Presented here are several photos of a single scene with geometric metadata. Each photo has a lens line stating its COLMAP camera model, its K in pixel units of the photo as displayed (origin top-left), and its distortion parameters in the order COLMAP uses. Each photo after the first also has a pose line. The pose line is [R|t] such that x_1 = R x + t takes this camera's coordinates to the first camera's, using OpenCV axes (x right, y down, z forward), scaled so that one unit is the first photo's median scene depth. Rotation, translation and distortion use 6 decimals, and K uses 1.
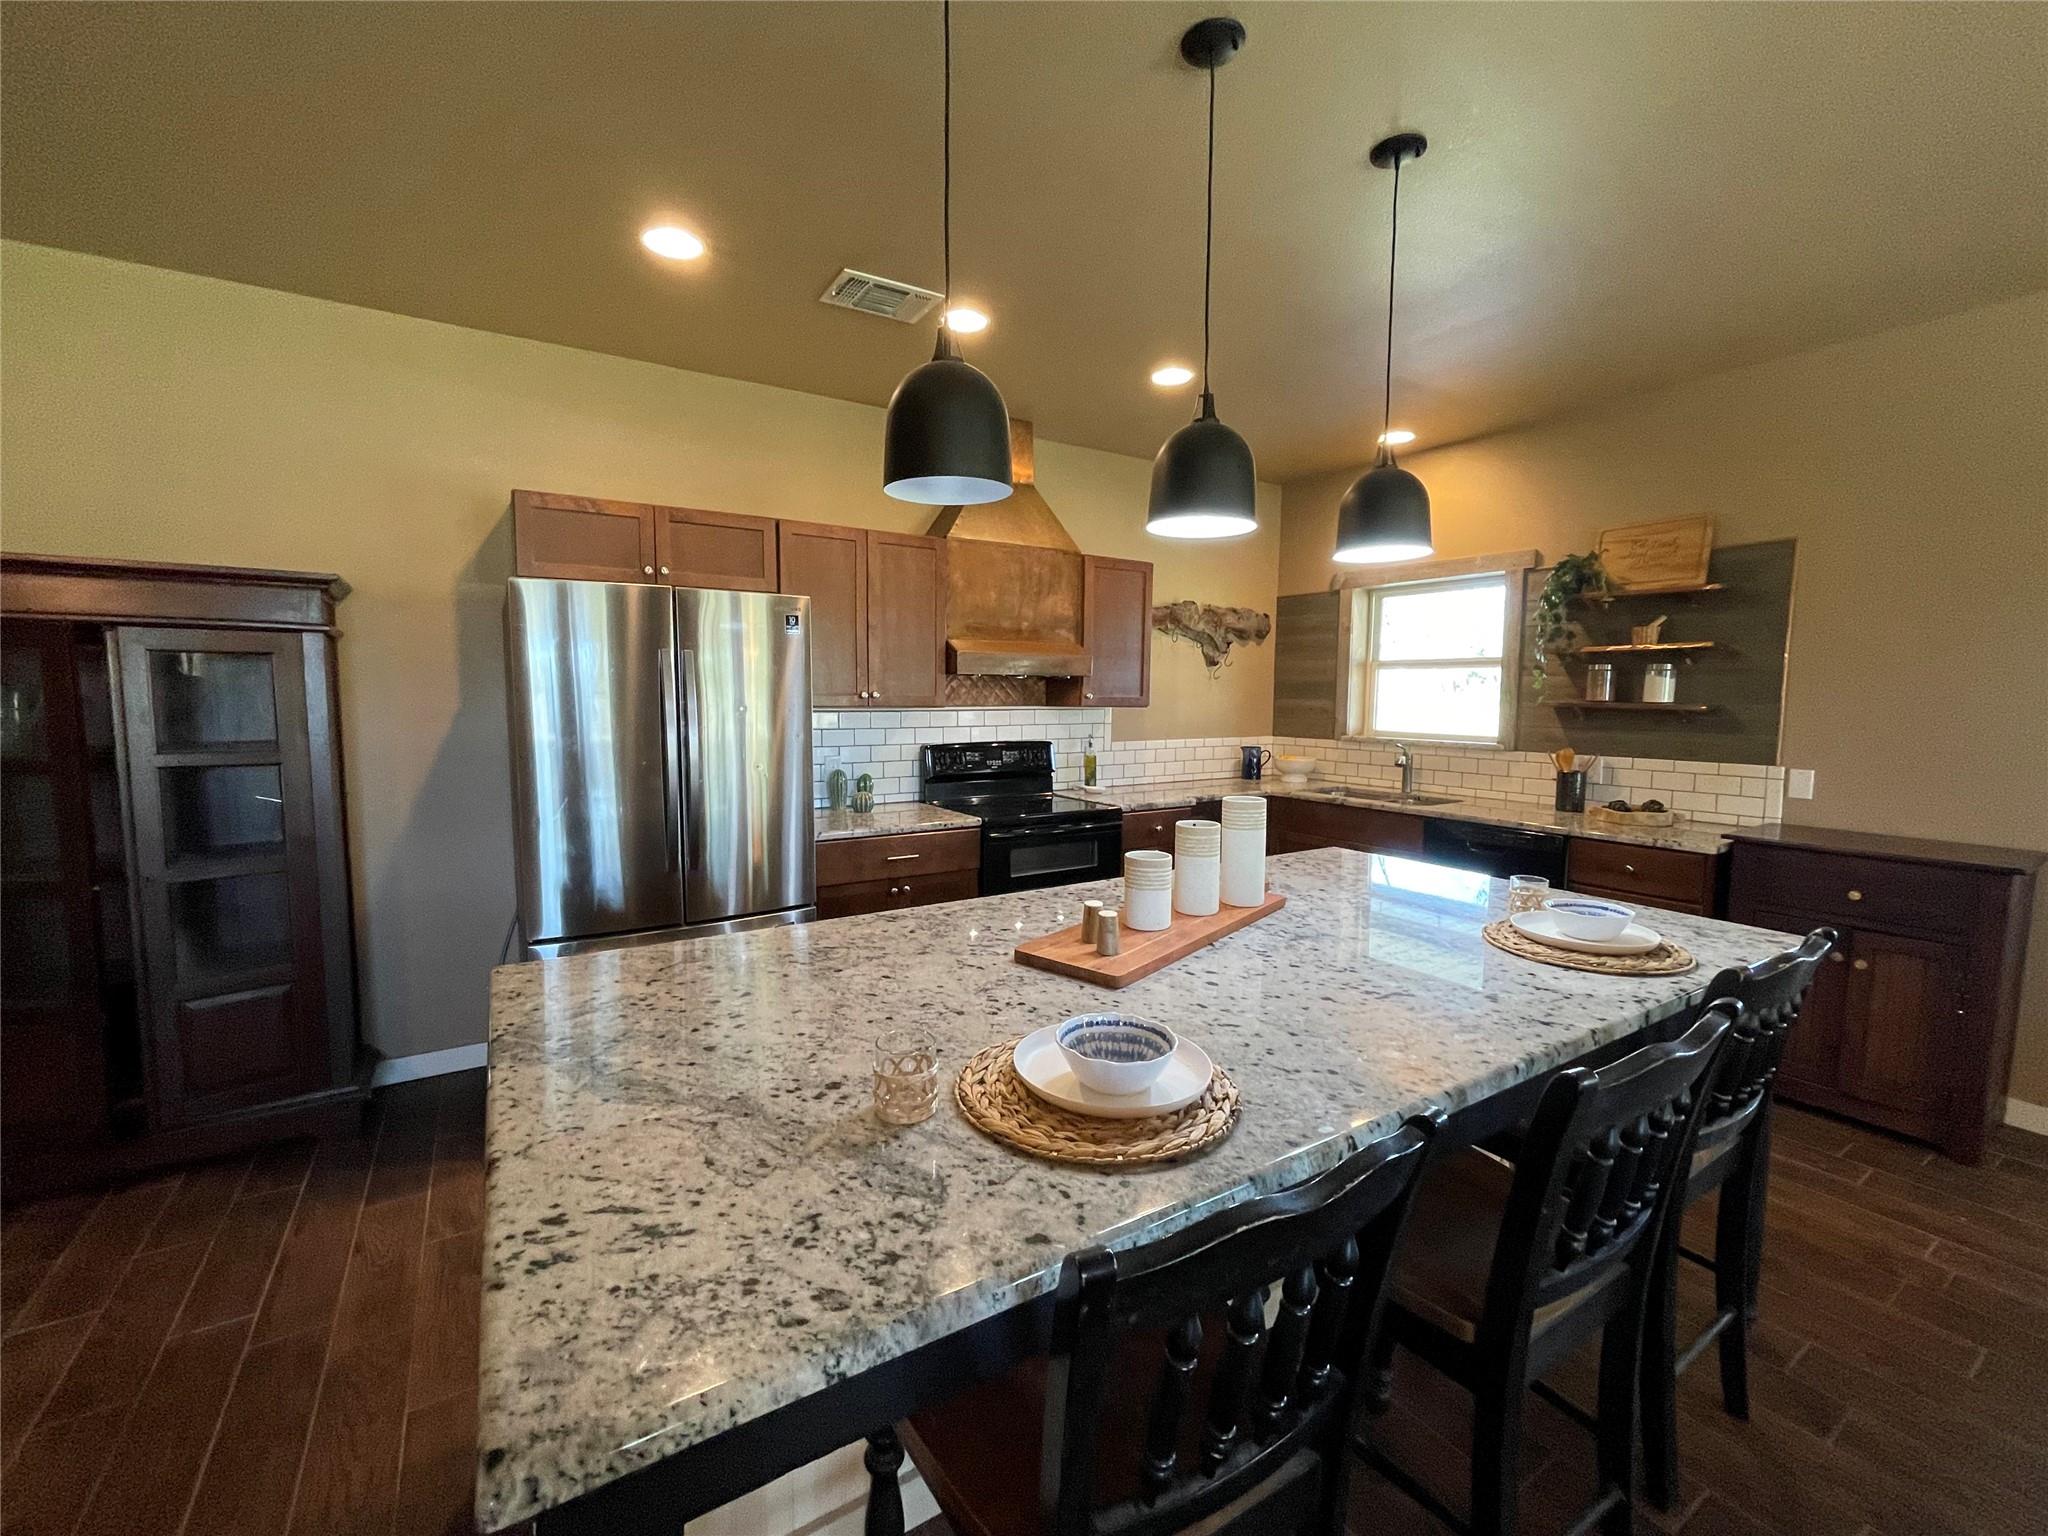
lens RADIAL K [[845.9, 0, 1024.0], [0, 845.9, 768.0], [0, 0, 1]] dist [0.000128, -0.000006]
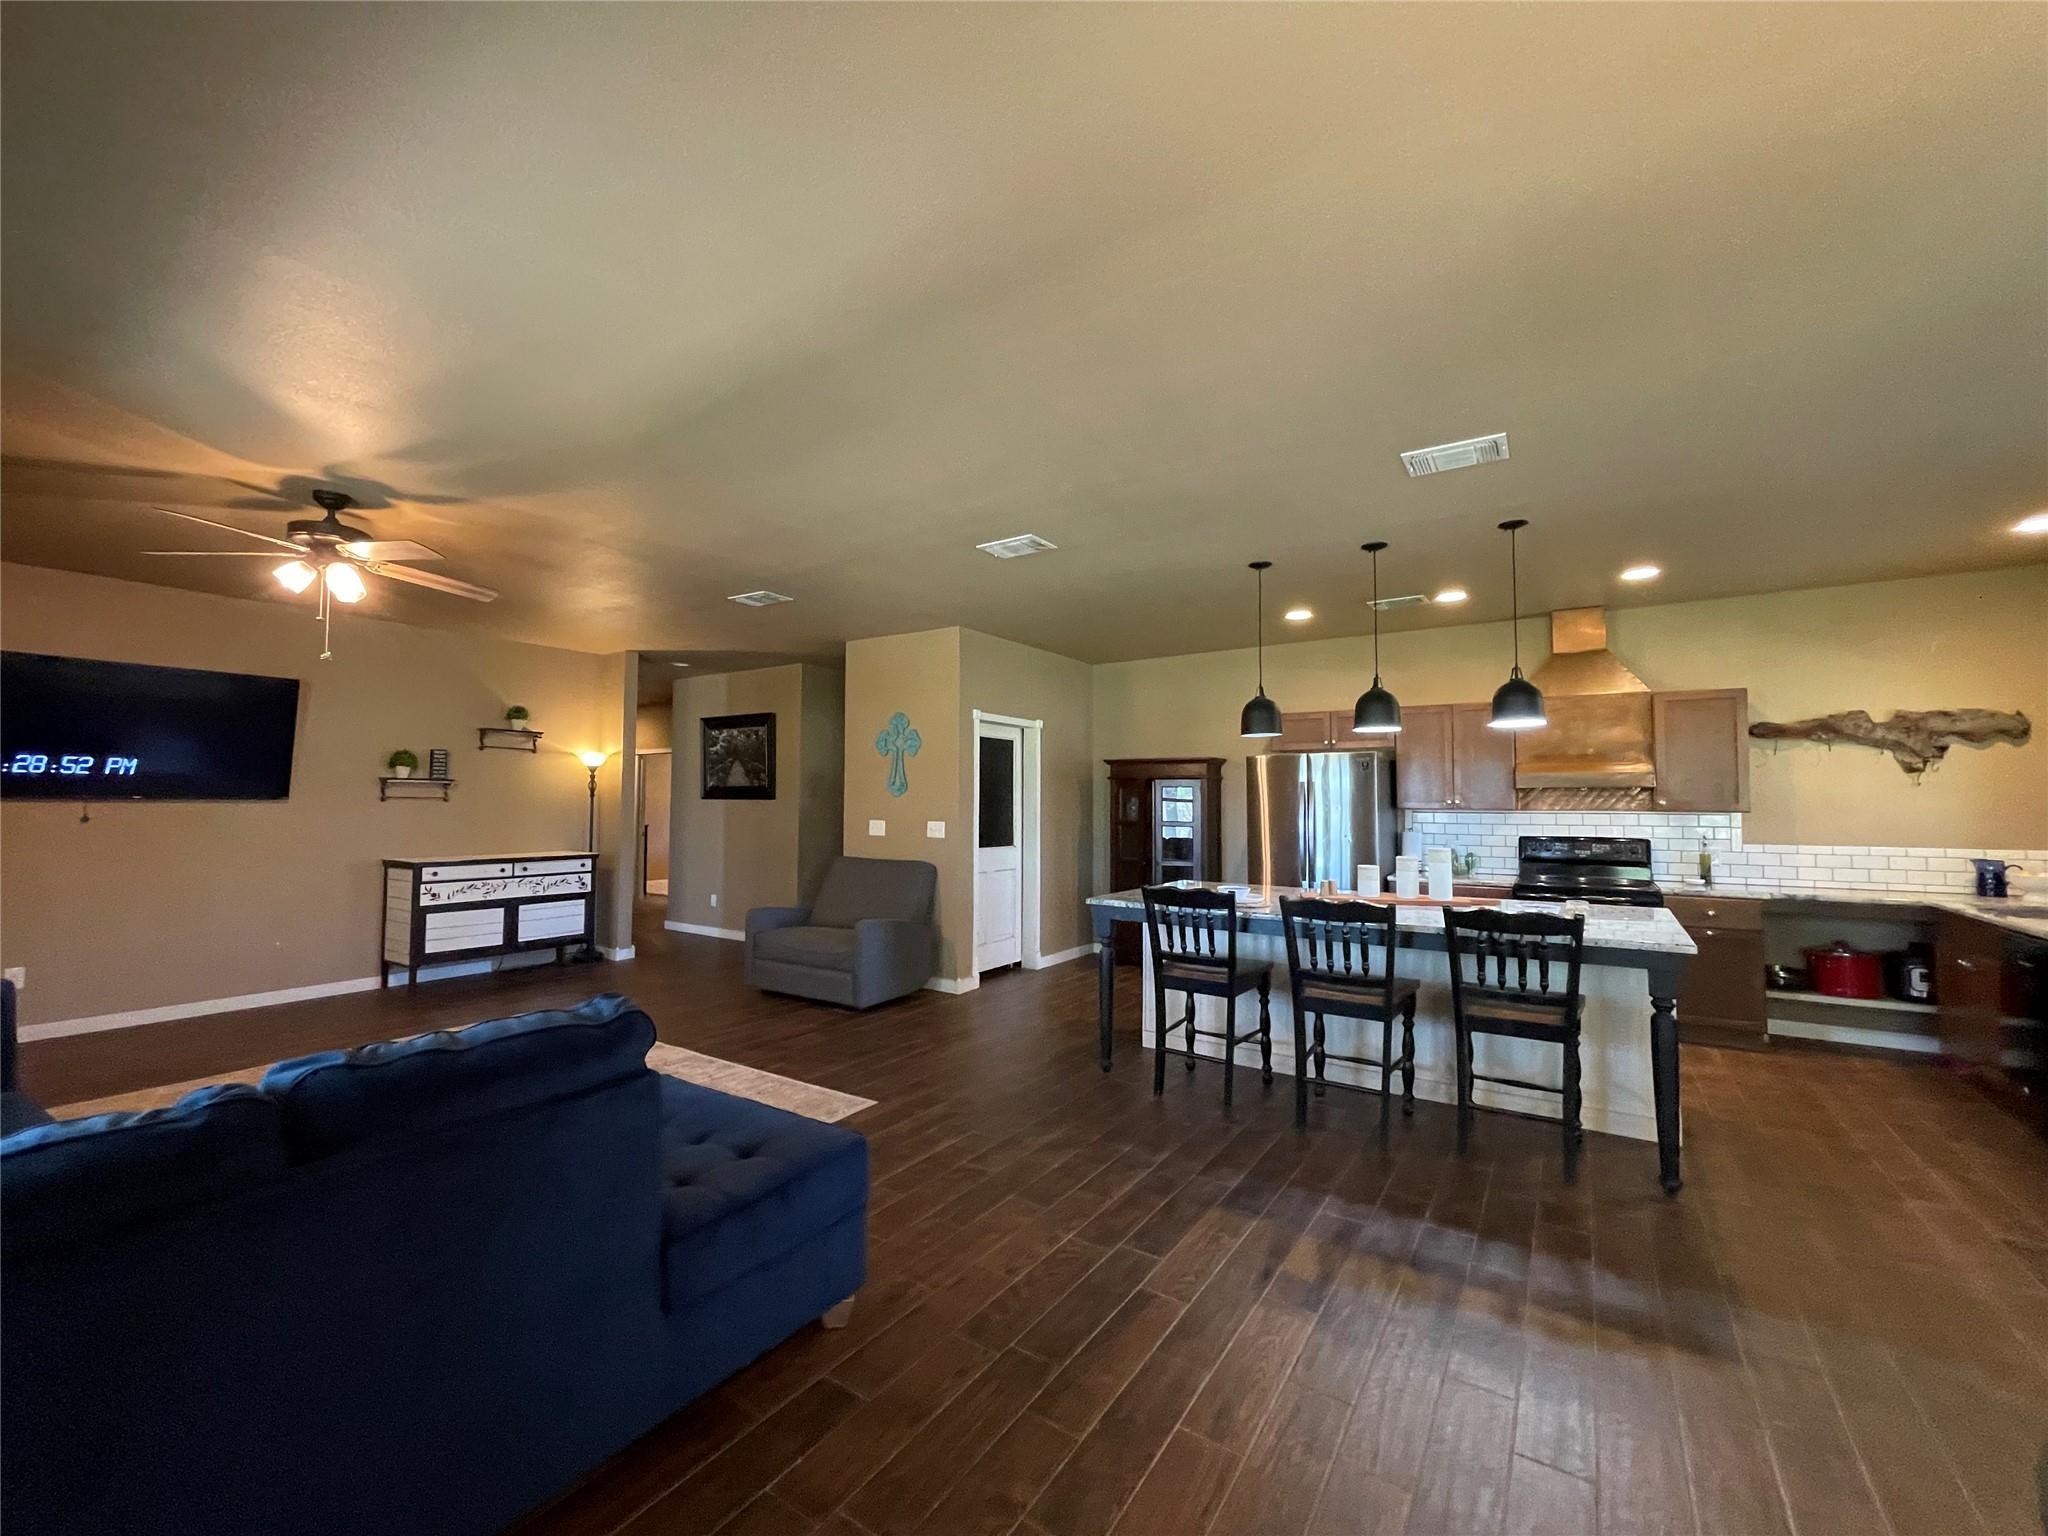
lens RADIAL K [[845.9, 0, 1024.0], [0, 845.9, 768.0], [0, 0, 1]] dist [0.000128, -0.000006]
pose [[0.414155, -0.056058, -0.908478, 0.828378], [-0.095393, 0.989932, -0.104572, 0.087132], [0.905194, 0.129971, 0.404638, -0.375684]]
